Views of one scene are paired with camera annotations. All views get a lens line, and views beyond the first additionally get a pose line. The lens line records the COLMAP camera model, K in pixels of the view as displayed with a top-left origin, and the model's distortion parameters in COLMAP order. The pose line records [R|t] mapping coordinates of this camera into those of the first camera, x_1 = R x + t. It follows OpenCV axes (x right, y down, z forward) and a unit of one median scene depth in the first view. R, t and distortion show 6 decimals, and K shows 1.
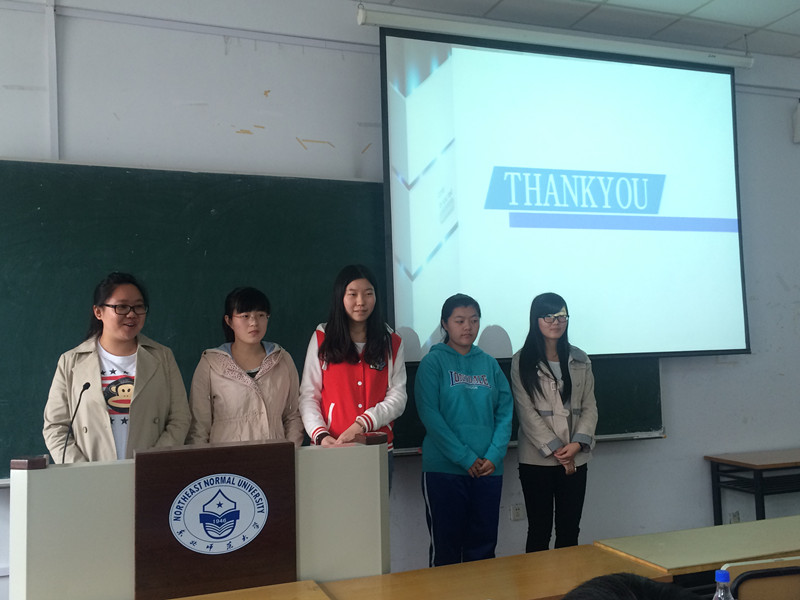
lens RADIAL K [[774.9, 0, 400.0], [0, 774.9, 300.0], [0, 0, 1]] dist [0.042067, -0.025941]
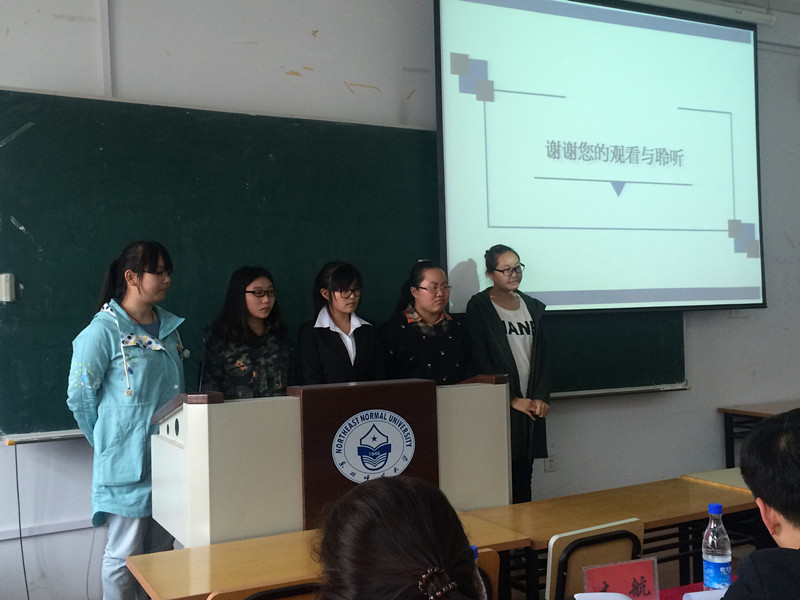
lens RADIAL K [[861.8, 0, 400.0], [0, 861.8, 300.0], [0, 0, 1]] dist [0.040462, -0.010663]
pose [[0.992711, 0.004903, 0.120421, -0.211226], [-0.010392, 0.998933, 0.044992, 0.014768], [-0.120072, -0.045915, 0.991703, -0.093088]]
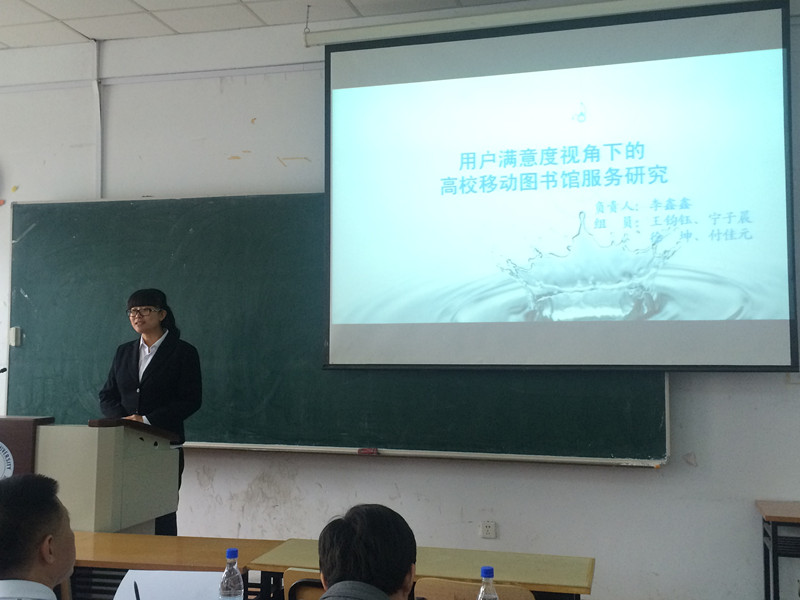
lens RADIAL K [[861.8, 0, 400.0], [0, 861.8, 300.0], [0, 0, 1]] dist [0.040462, -0.010663]
pose [[0.816230, -0.004507, -0.577709, 0.786142], [0.009154, 0.999945, 0.005132, -0.012018], [0.577654, -0.009477, 0.816227, 0.107977]]
